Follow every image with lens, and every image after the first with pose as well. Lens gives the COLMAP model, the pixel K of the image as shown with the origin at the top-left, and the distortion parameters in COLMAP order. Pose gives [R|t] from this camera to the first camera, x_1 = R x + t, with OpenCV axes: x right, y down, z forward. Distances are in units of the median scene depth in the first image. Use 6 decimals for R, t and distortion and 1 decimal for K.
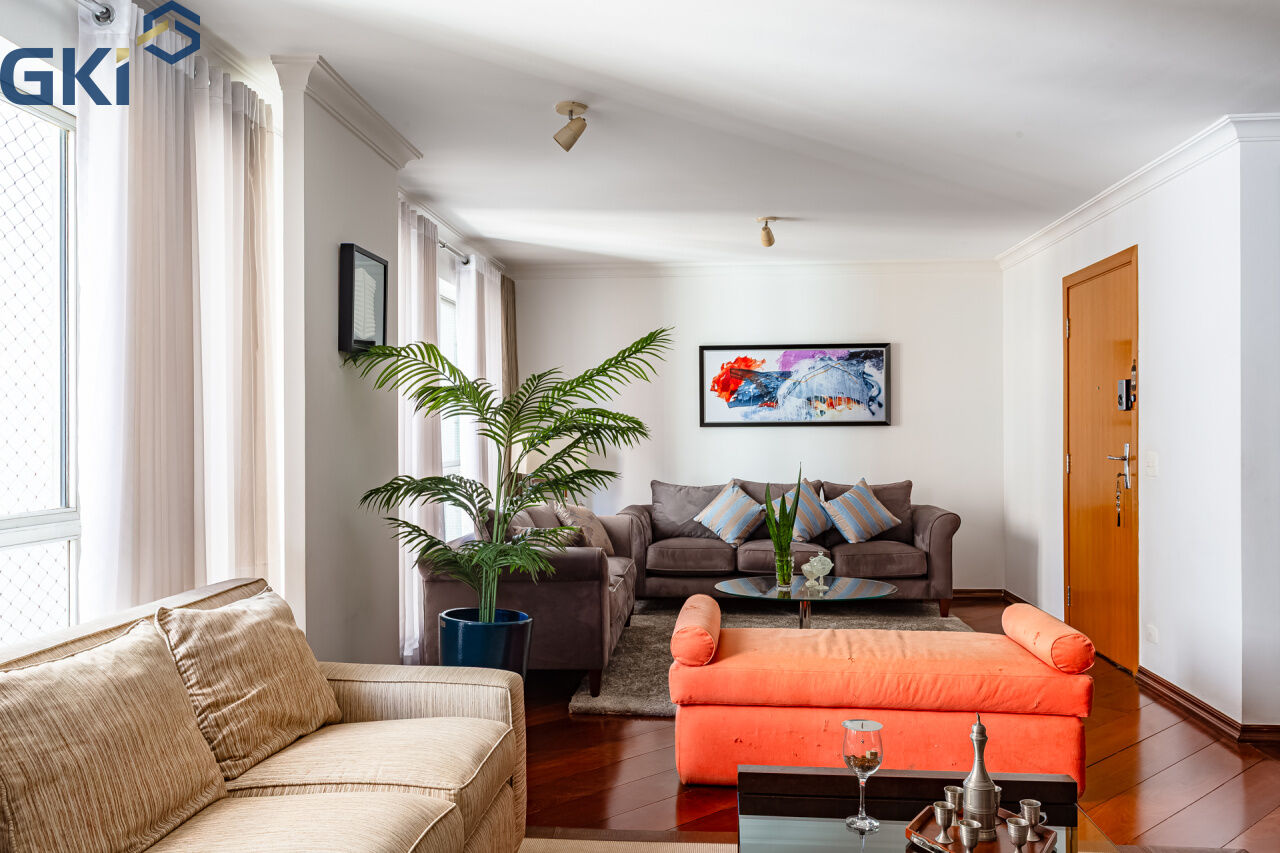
lens RADIAL K [[974.8, 0, 637.9], [0, 974.8, 429.4], [0, 0, 1]] dist [-0.035572, -0.001591]
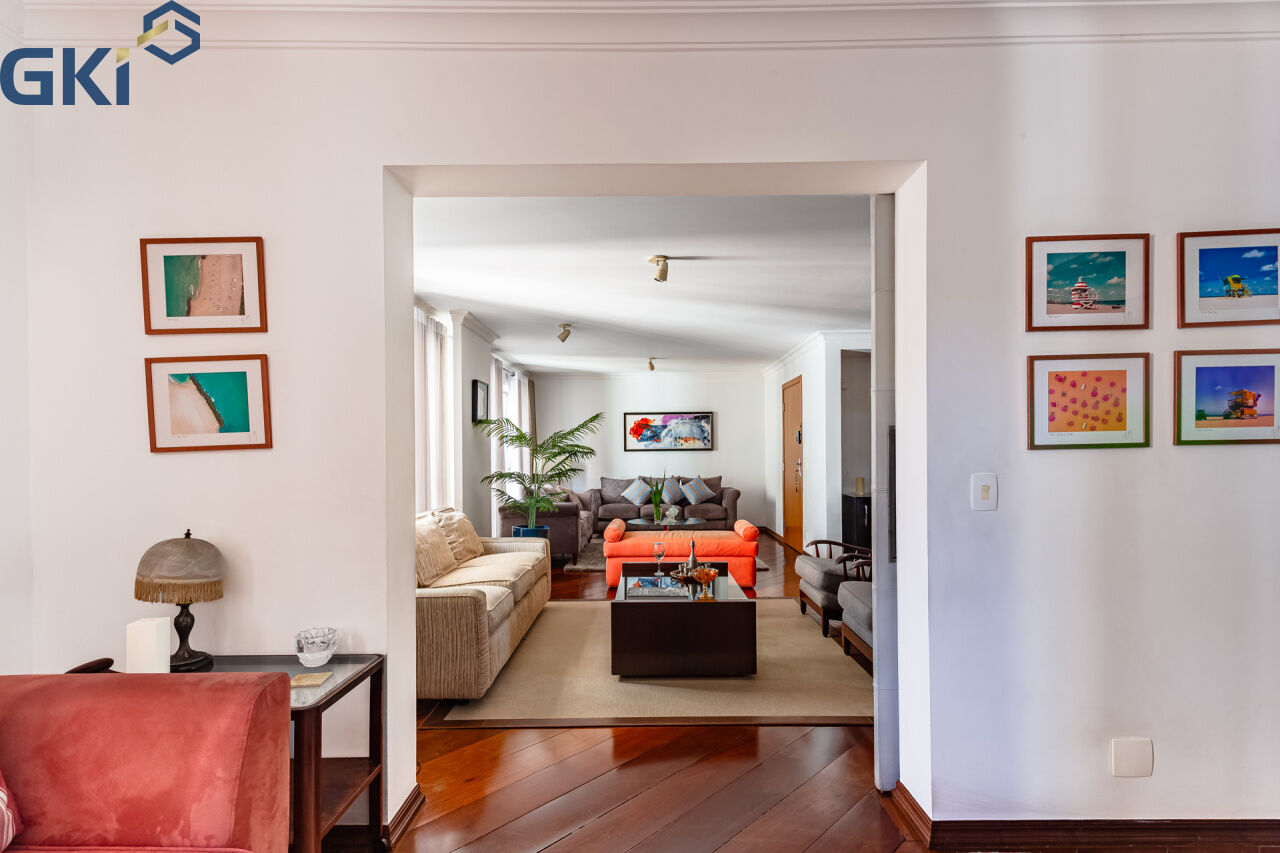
lens RADIAL K [[600.4, 0, 638.2], [0, 600.4, 452.0], [0, 0, 1]] dist [0.026474, 0.000453]
pose [[0.997937, -0.004625, 0.064031, 0.014023], [0.004737, 0.999988, -0.001593, 0.000817], [-0.064022, 0.001893, 0.997947, -0.372328]]
